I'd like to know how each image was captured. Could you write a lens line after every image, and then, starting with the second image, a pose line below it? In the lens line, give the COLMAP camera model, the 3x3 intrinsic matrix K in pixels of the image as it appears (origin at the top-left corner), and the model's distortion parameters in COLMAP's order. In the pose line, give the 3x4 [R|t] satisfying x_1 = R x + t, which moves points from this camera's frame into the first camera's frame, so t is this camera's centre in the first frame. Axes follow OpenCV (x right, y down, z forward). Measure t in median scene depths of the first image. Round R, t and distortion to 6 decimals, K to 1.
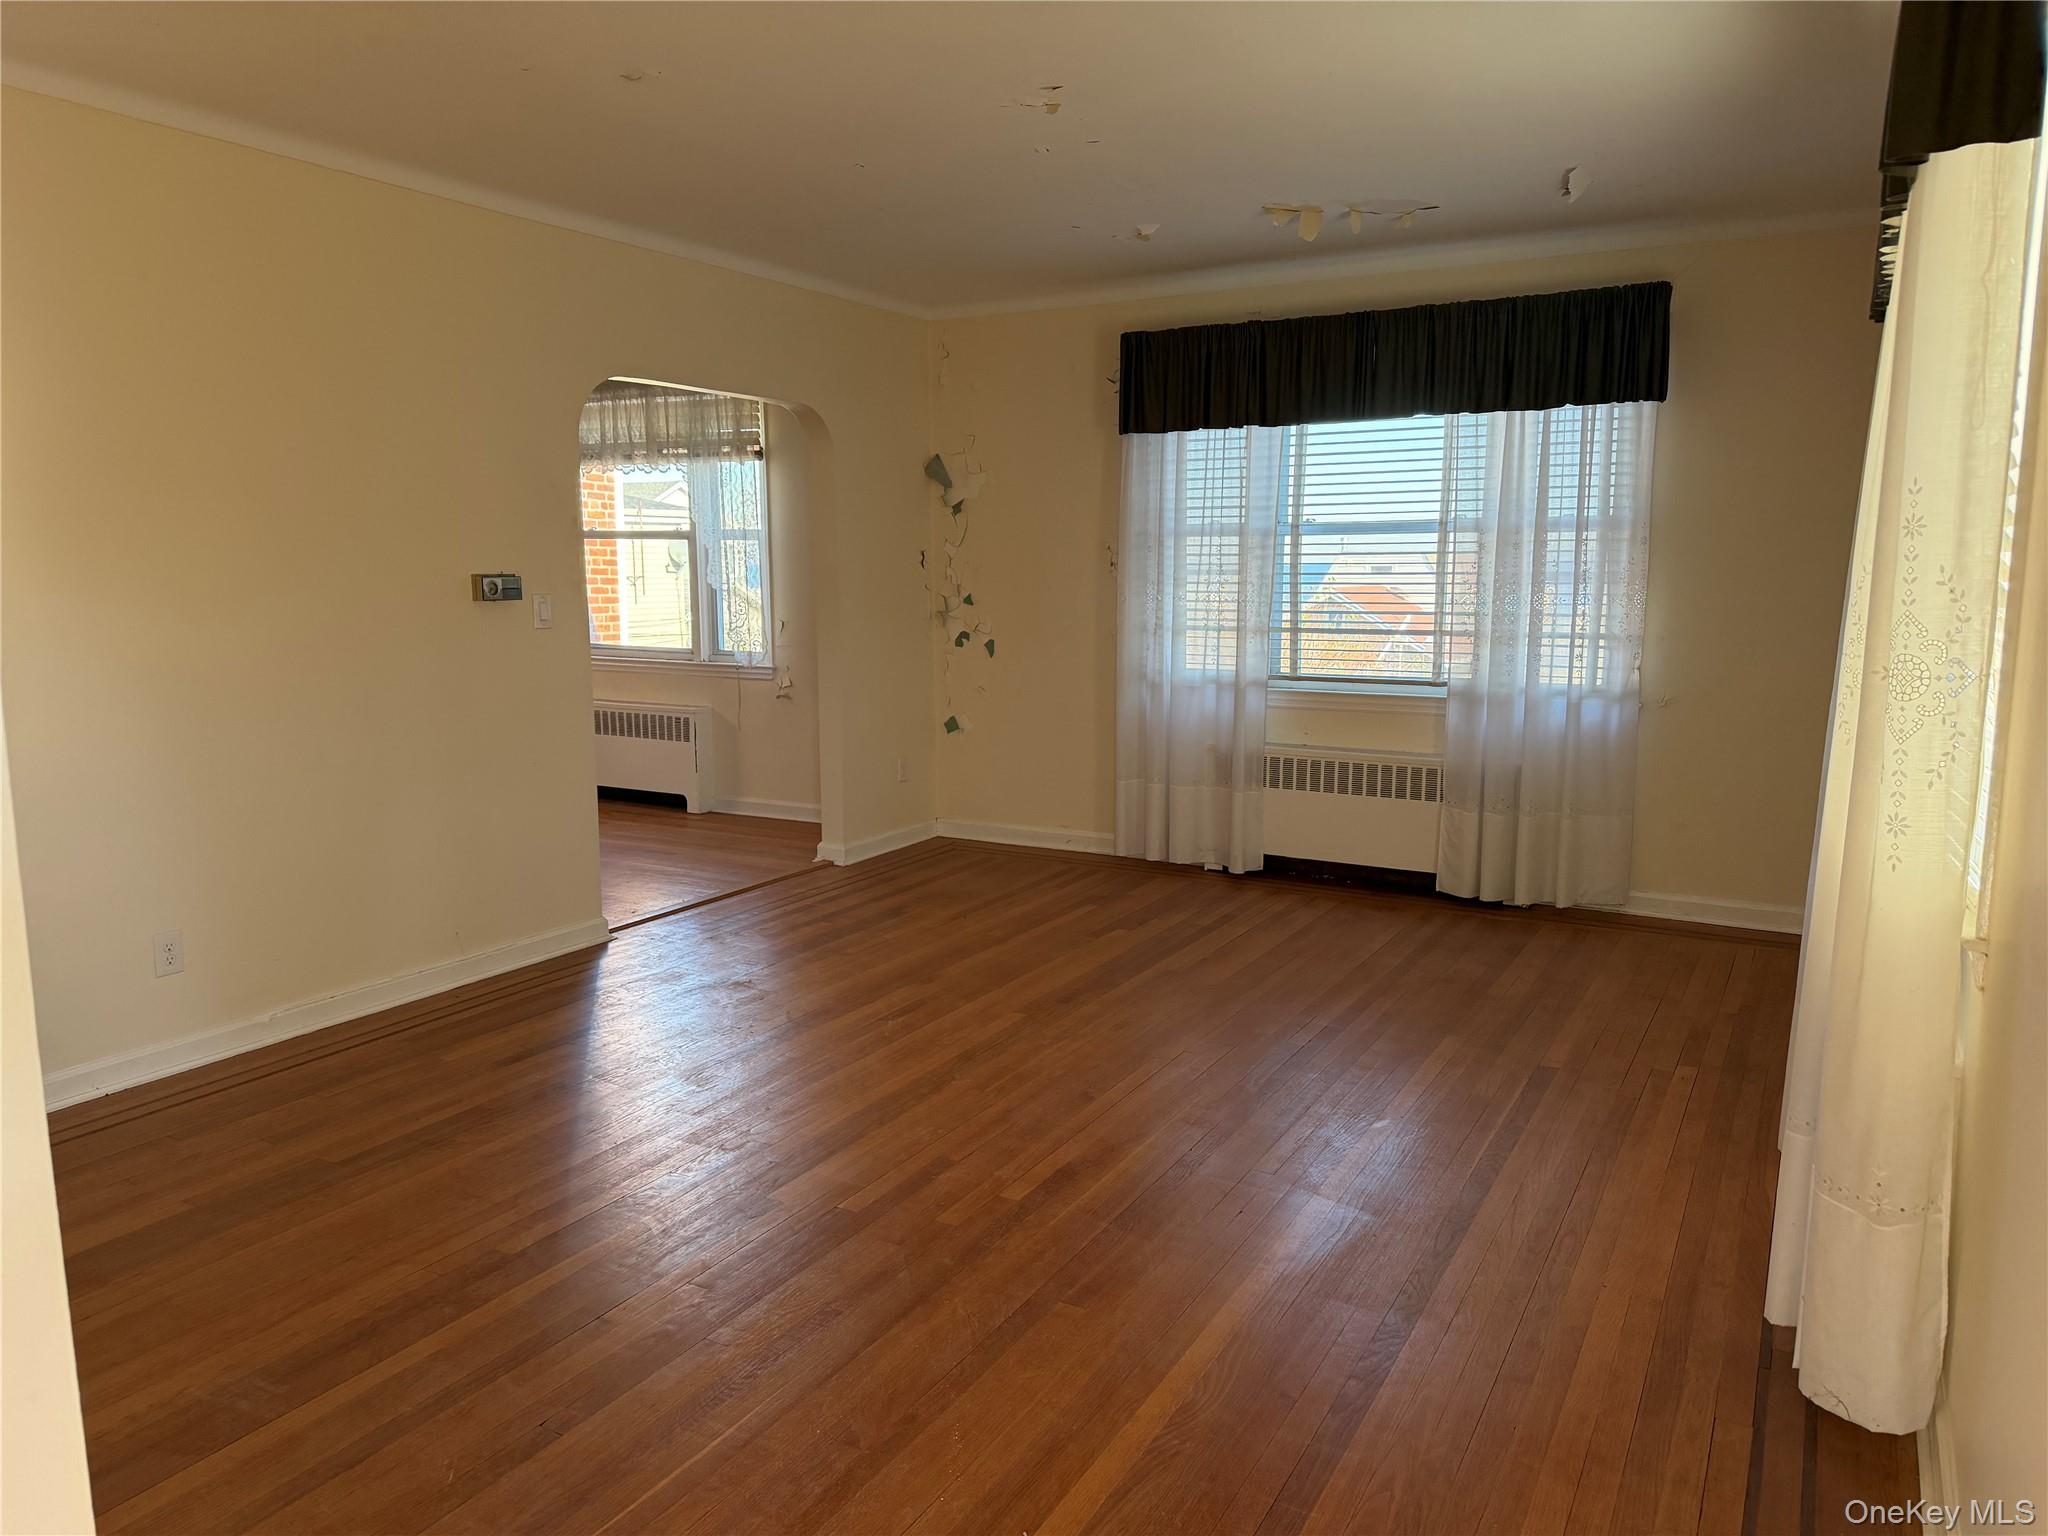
lens RADIAL K [[1413.1, 0, 1024.0], [0, 1413.1, 768.0], [0, 0, 1]] dist [0.147981, -0.094984]
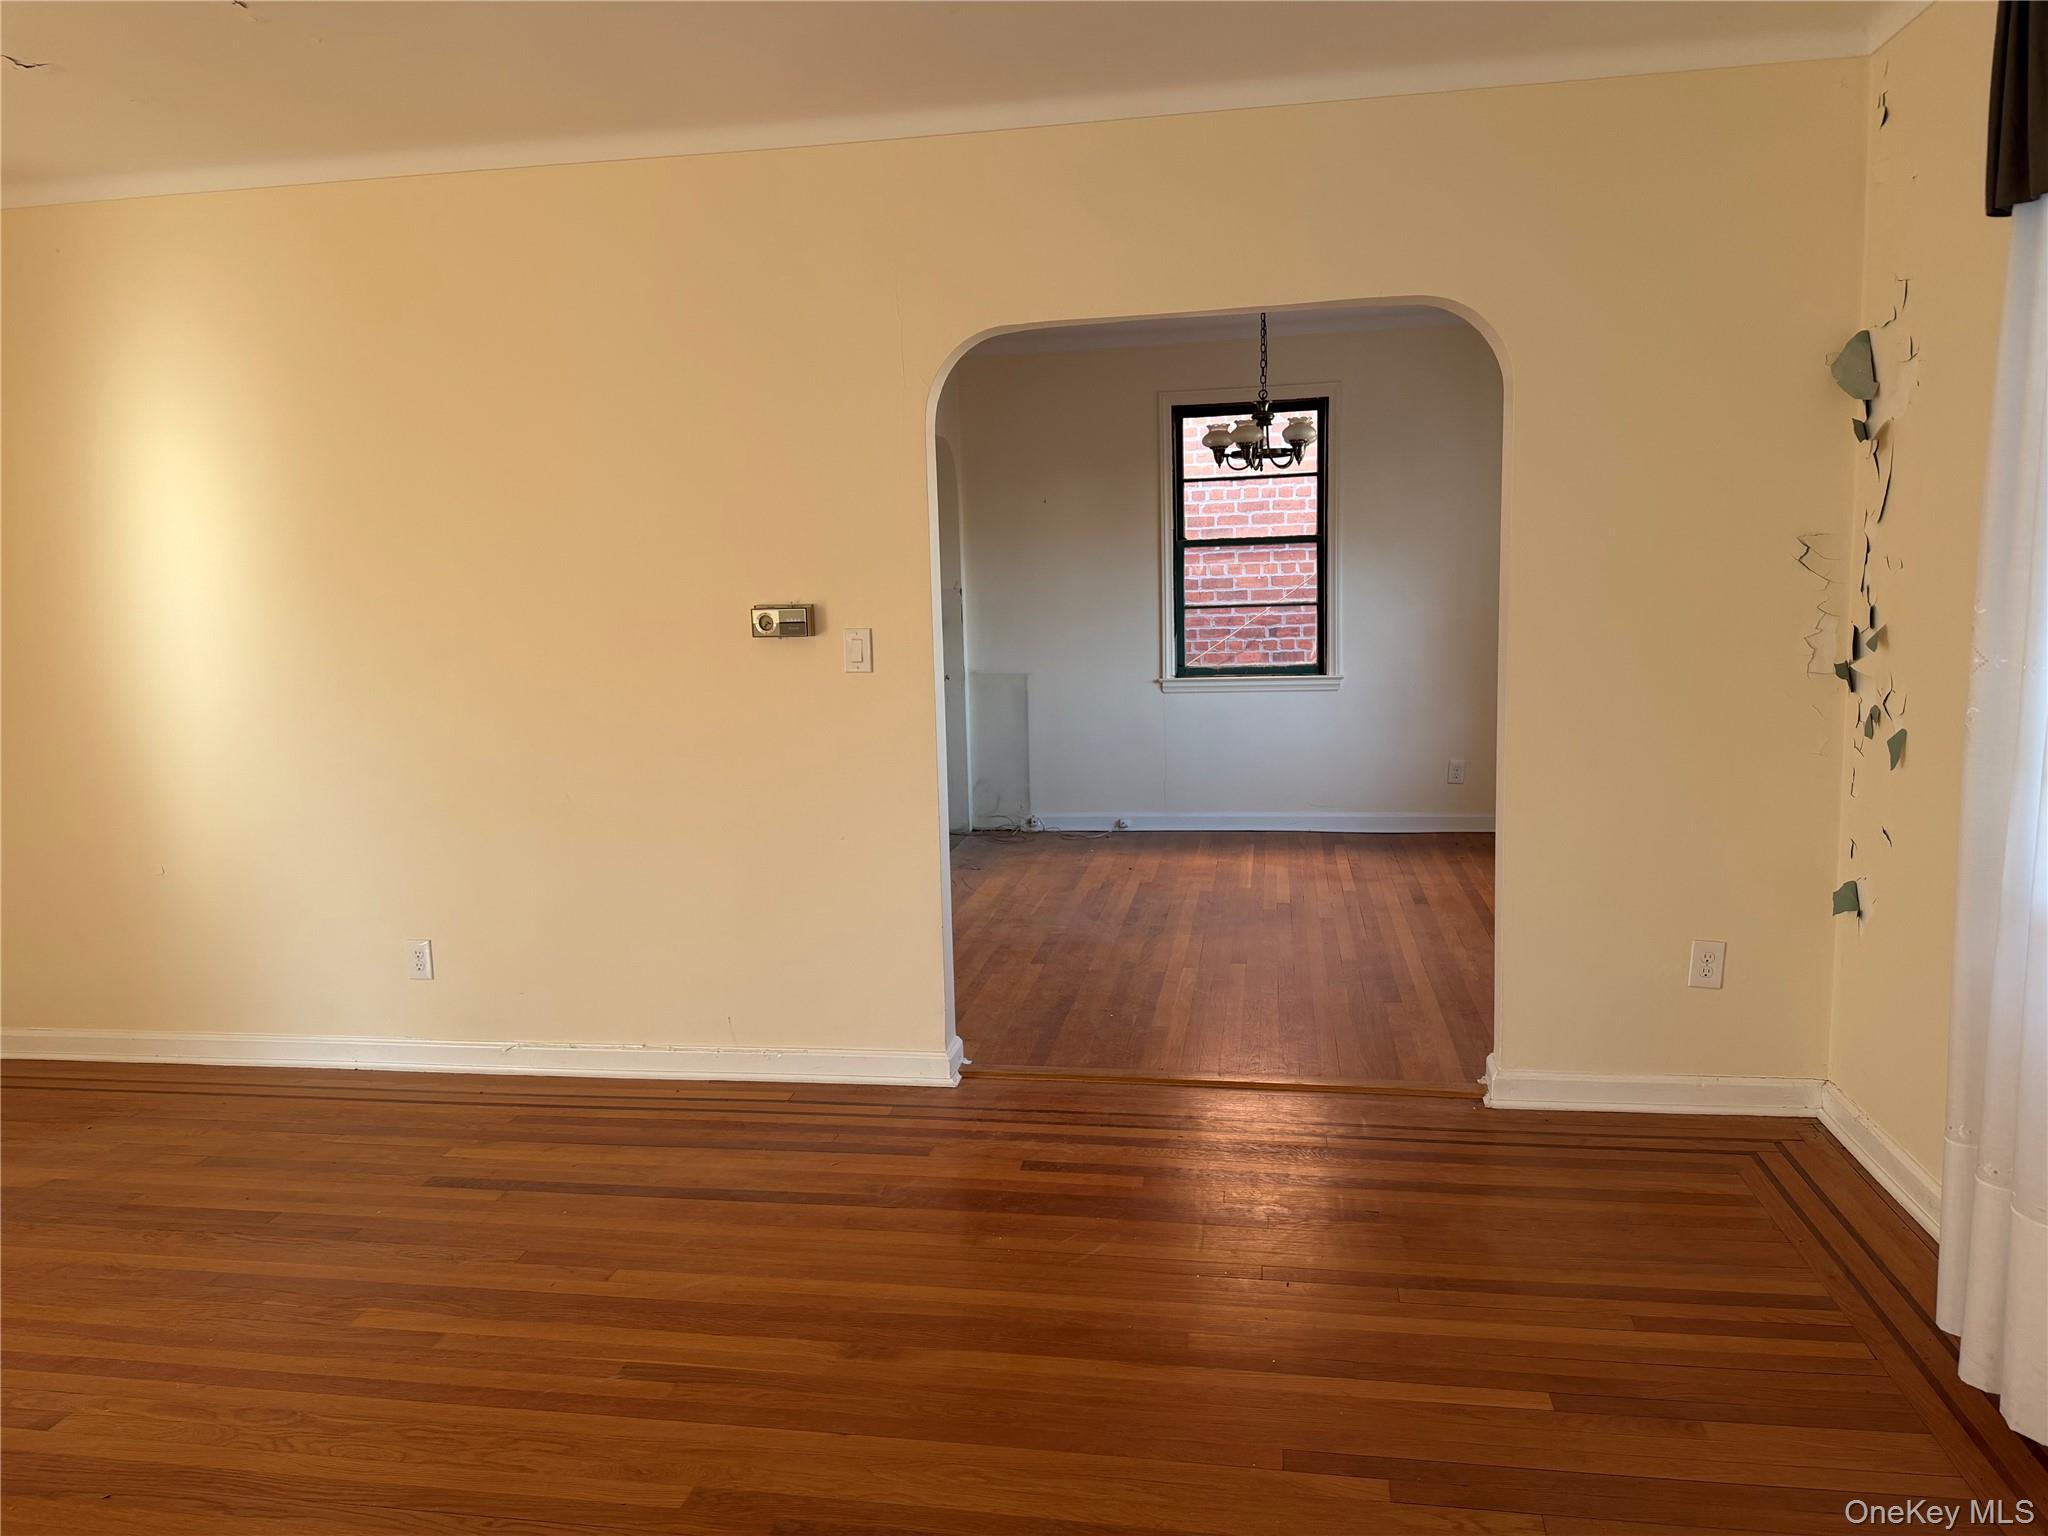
lens RADIAL K [[1435.6, 0, 1024.0], [0, 1435.6, 768.0], [0, 0, 1]] dist [0.005564, 0.001169]
pose [[0.342105, 0.122860, -0.931595, 0.444916], [-0.107911, 0.989993, 0.090934, -0.131505], [0.933445, 0.069420, 0.351939, 0.846001]]
